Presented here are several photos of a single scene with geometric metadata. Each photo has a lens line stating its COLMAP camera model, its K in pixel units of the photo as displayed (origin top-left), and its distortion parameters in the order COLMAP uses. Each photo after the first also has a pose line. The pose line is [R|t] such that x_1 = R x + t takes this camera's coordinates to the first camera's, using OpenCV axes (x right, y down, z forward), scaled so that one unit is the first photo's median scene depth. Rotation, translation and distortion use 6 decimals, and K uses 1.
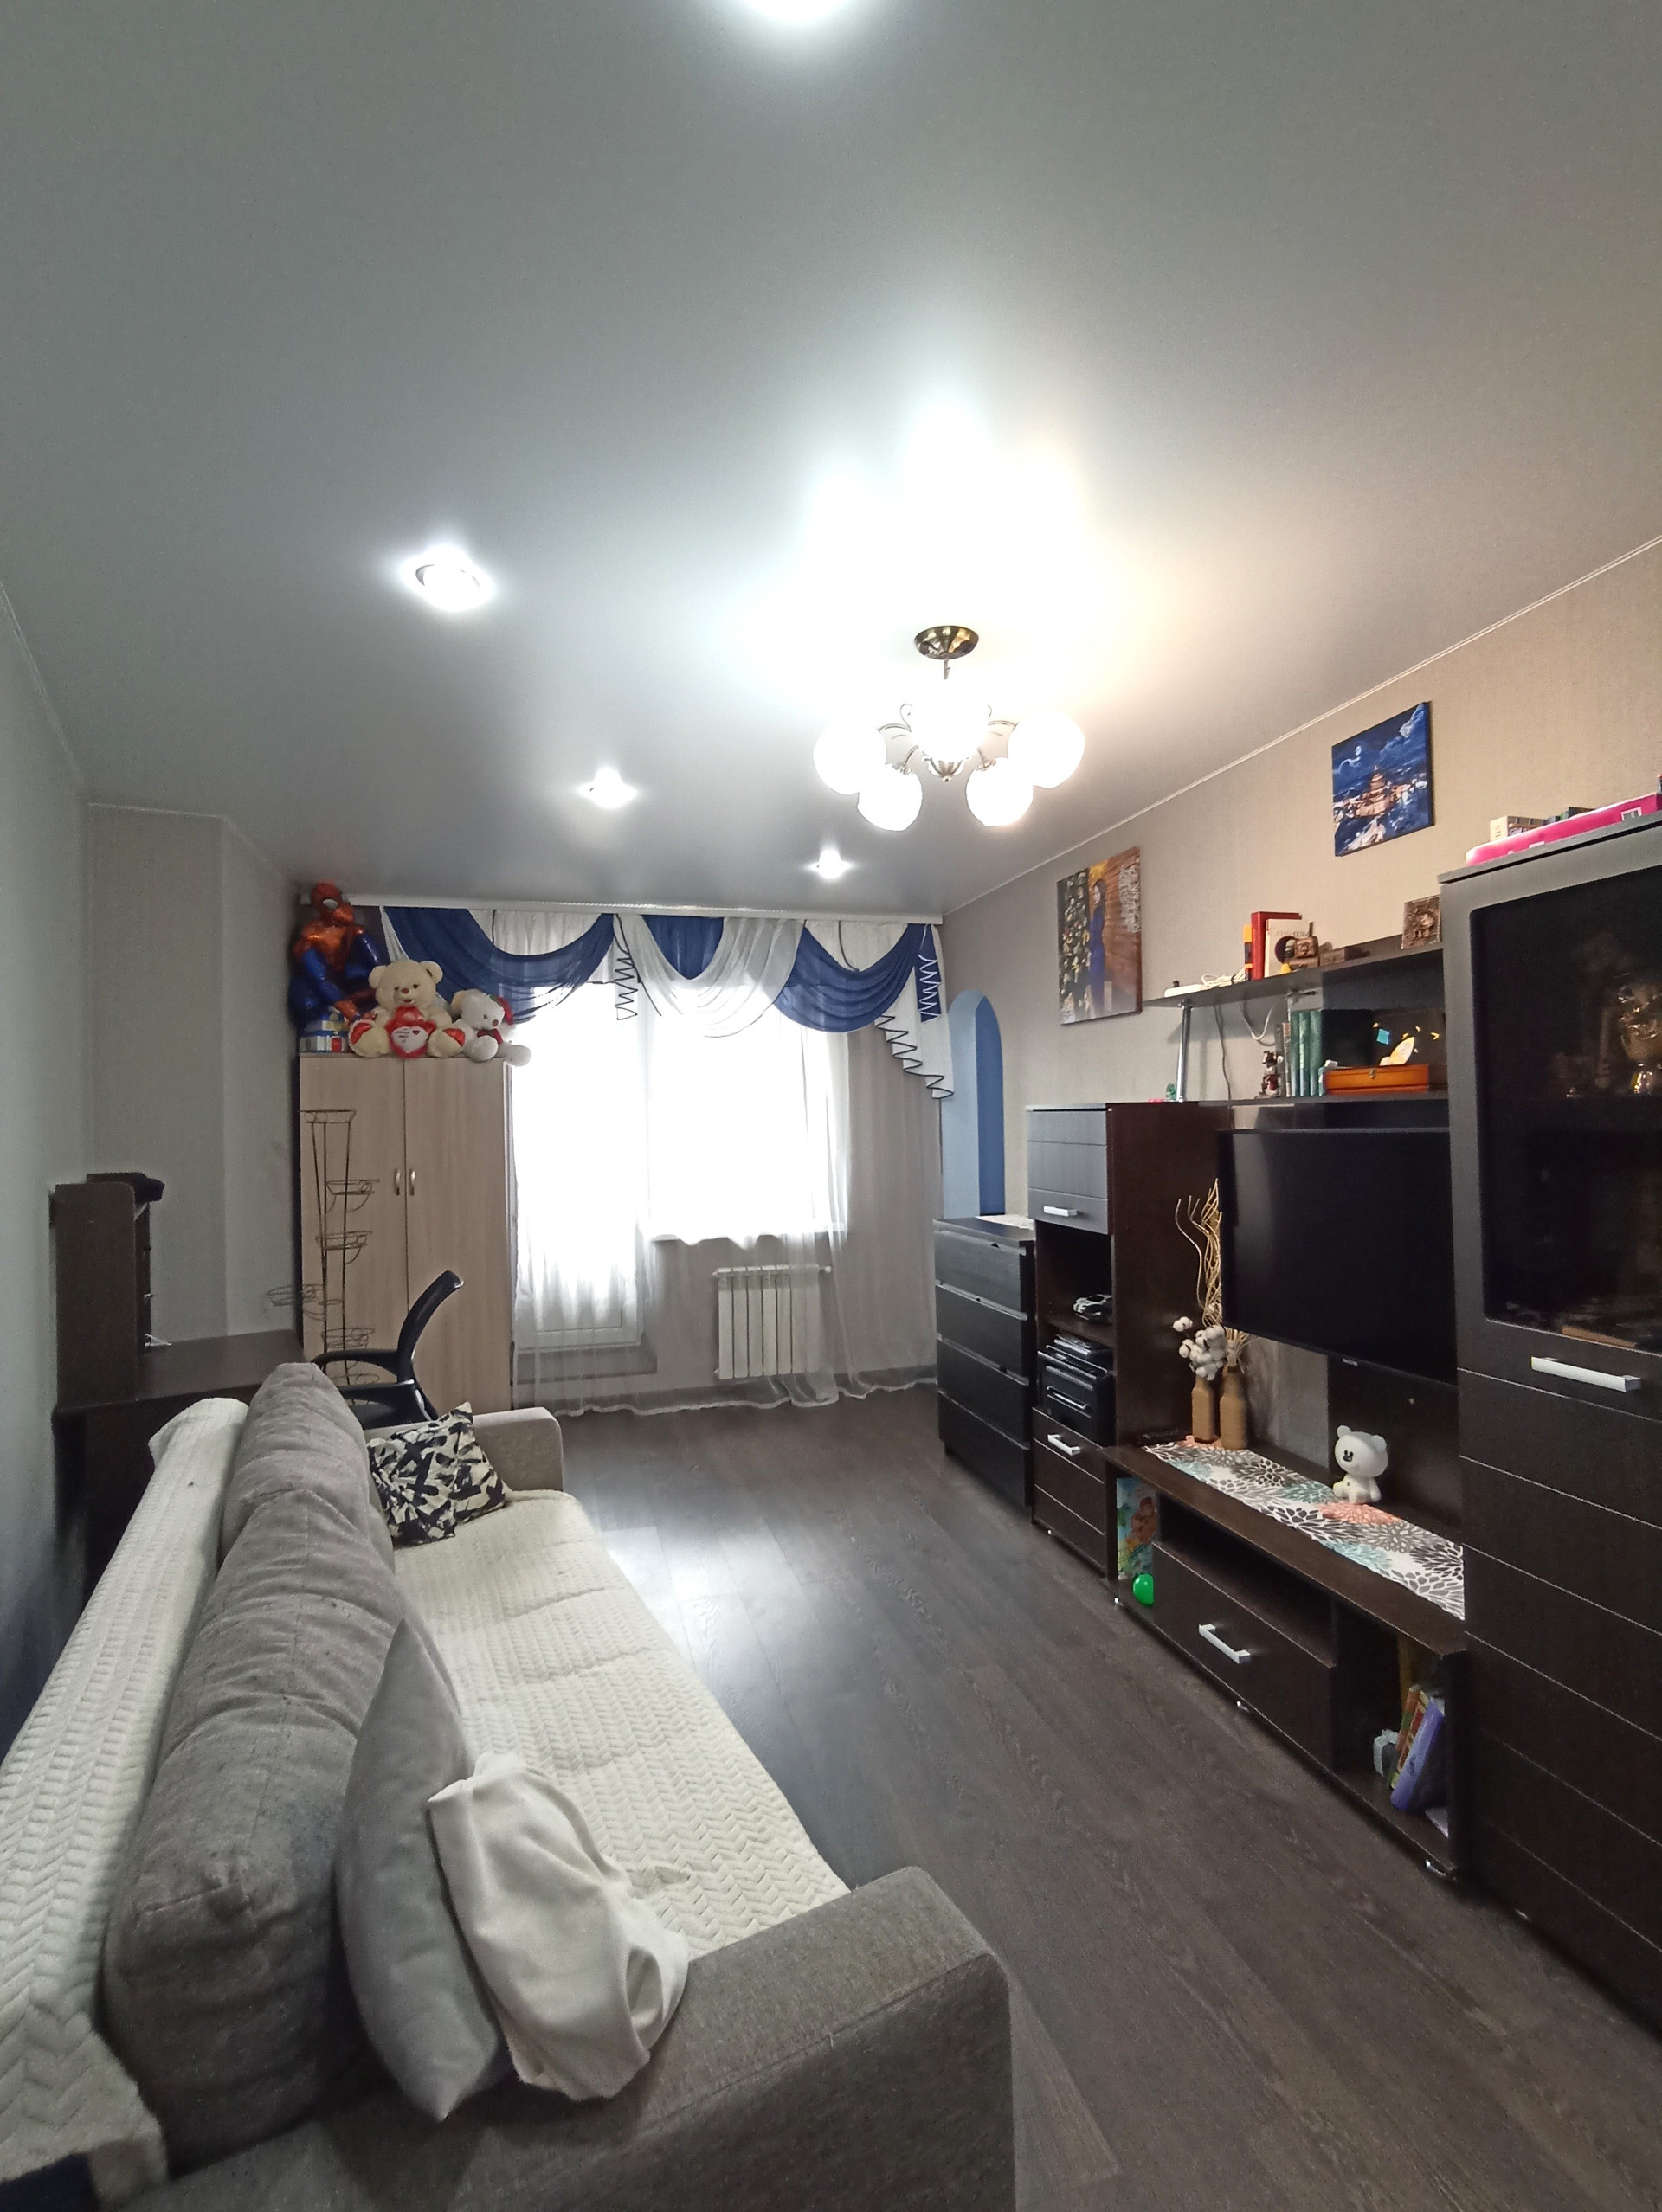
lens RADIAL K [[1003.0, 0, 831.0], [0, 1003.0, 1106.0], [0, 0, 1]] dist [-0.056941, 0.040870]
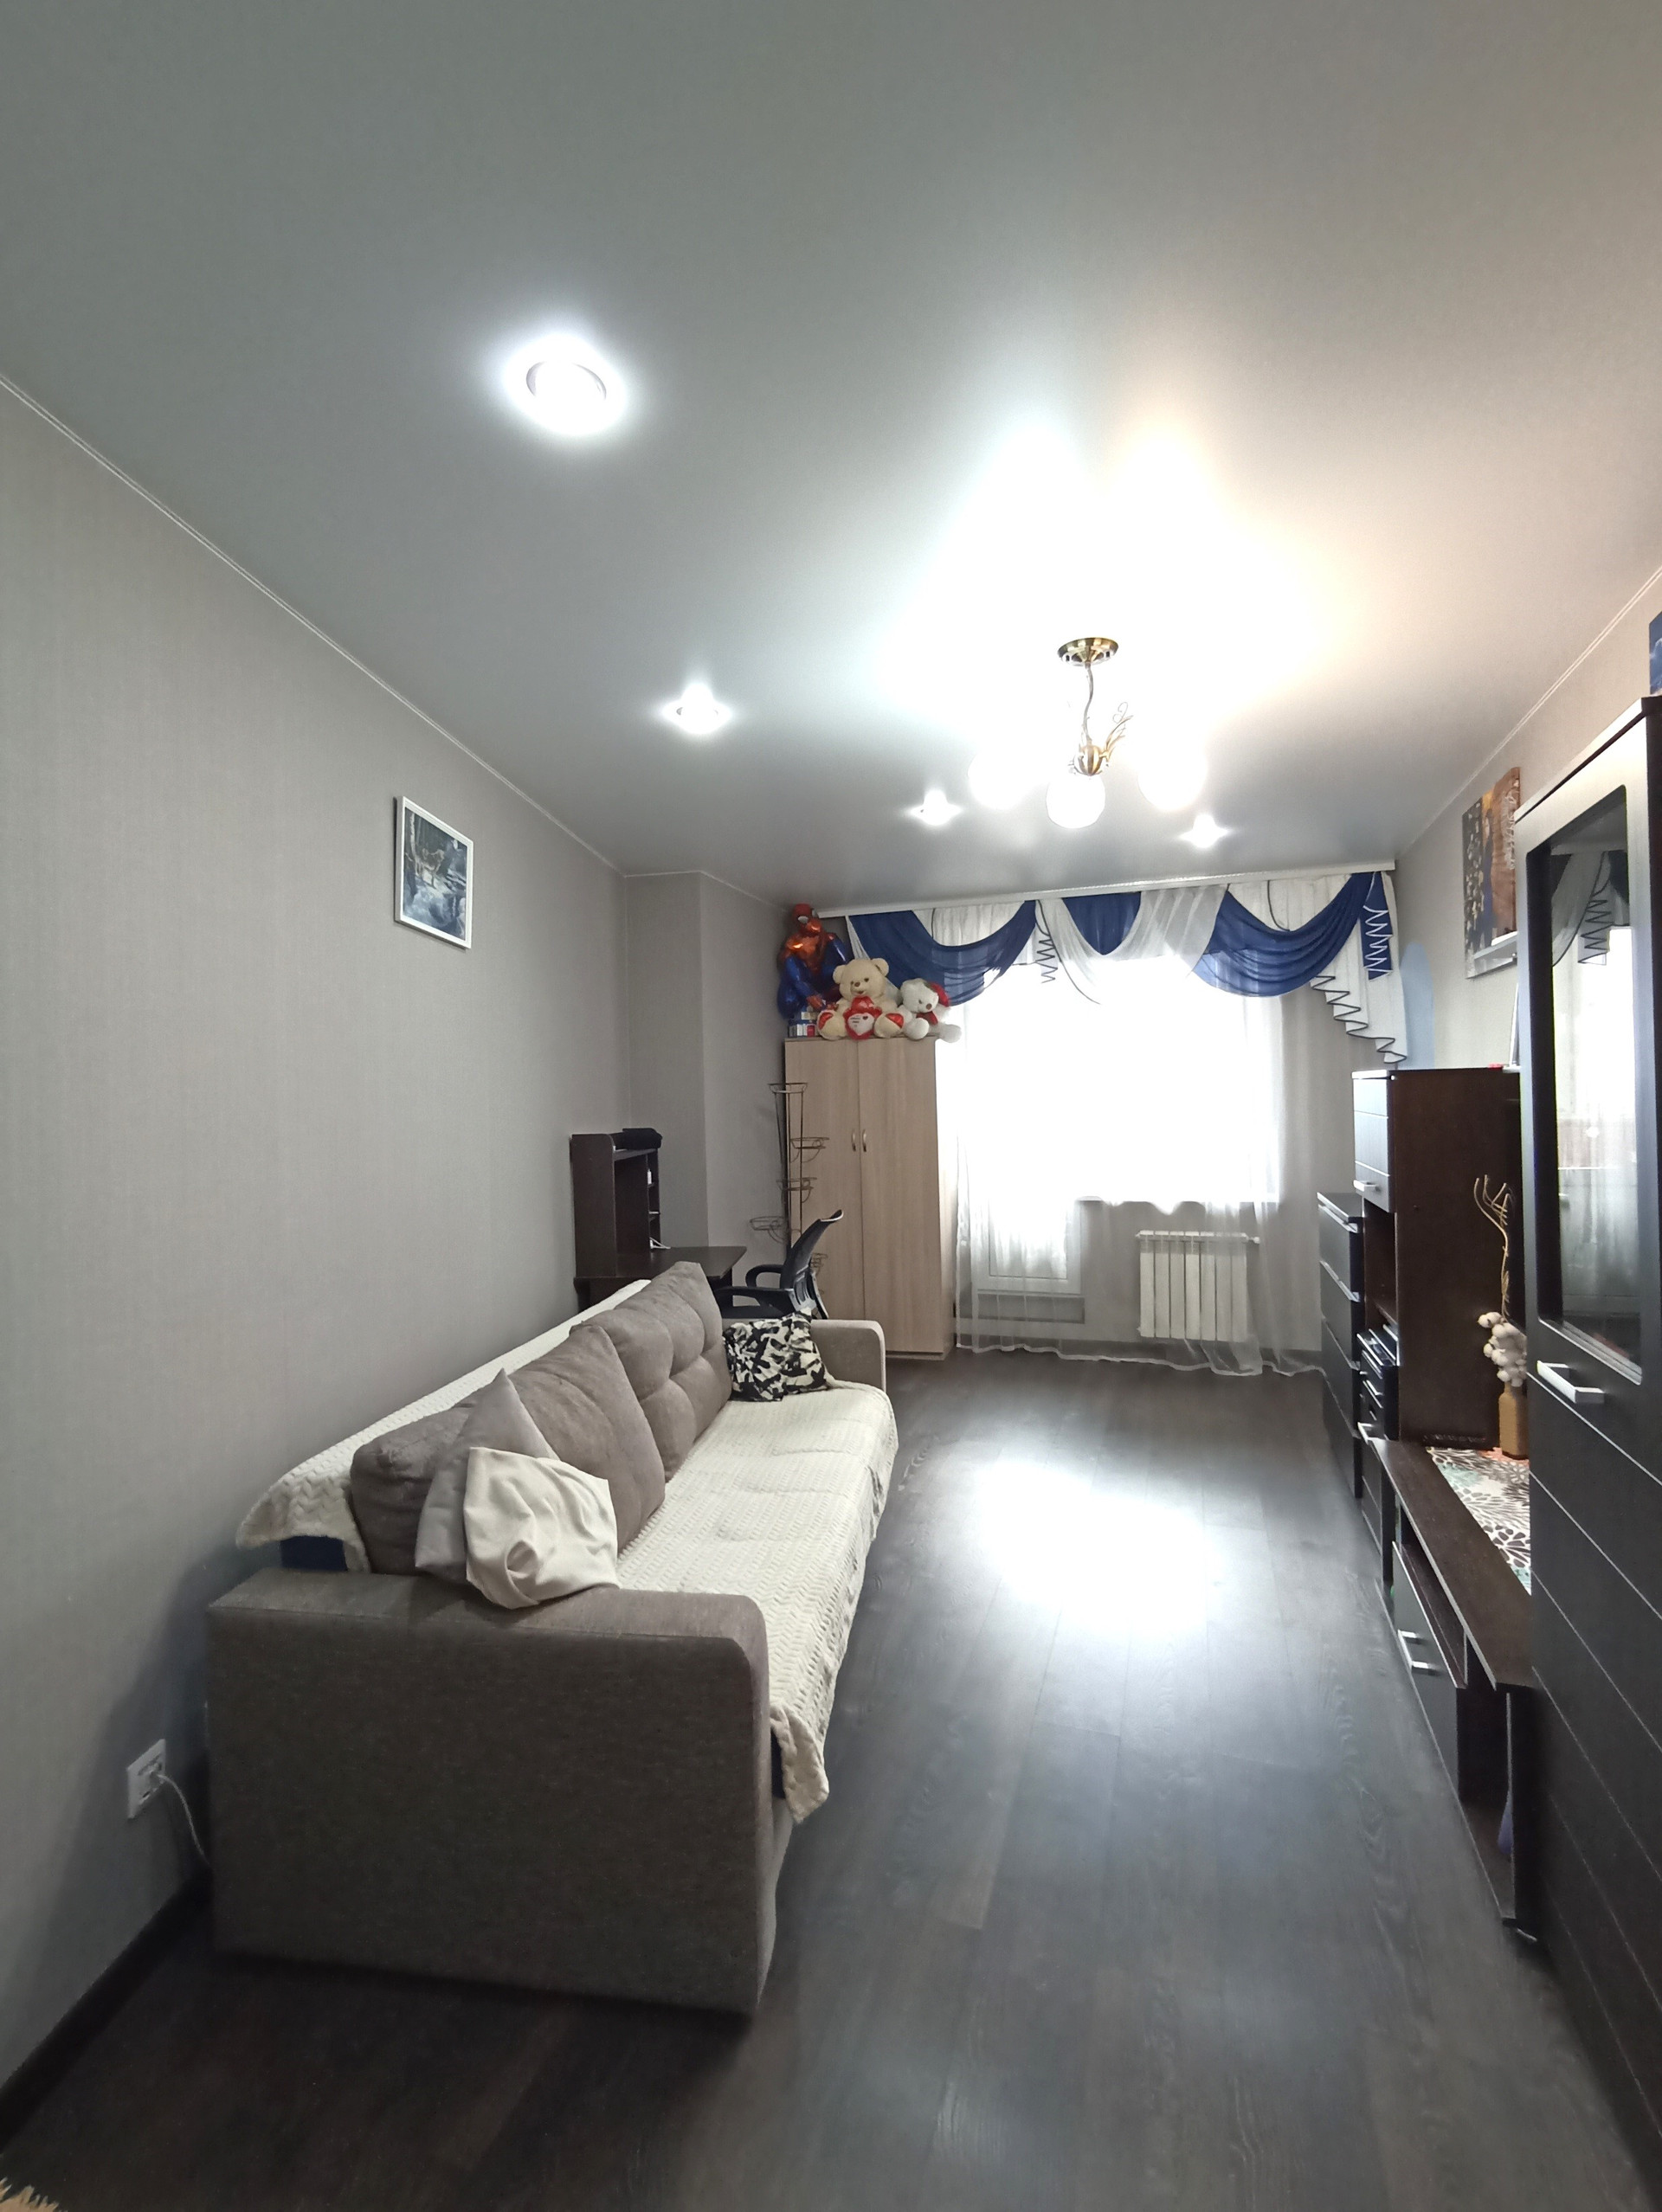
lens RADIAL K [[1003.0, 0, 831.0], [0, 1003.0, 1106.0], [0, 0, 1]] dist [-0.056941, 0.040870]
pose [[0.814982, 0.005540, -0.579459, 0.254030], [0.014836, 0.999427, 0.030421, -0.003991], [0.579296, -0.033389, 0.814433, -0.030444]]
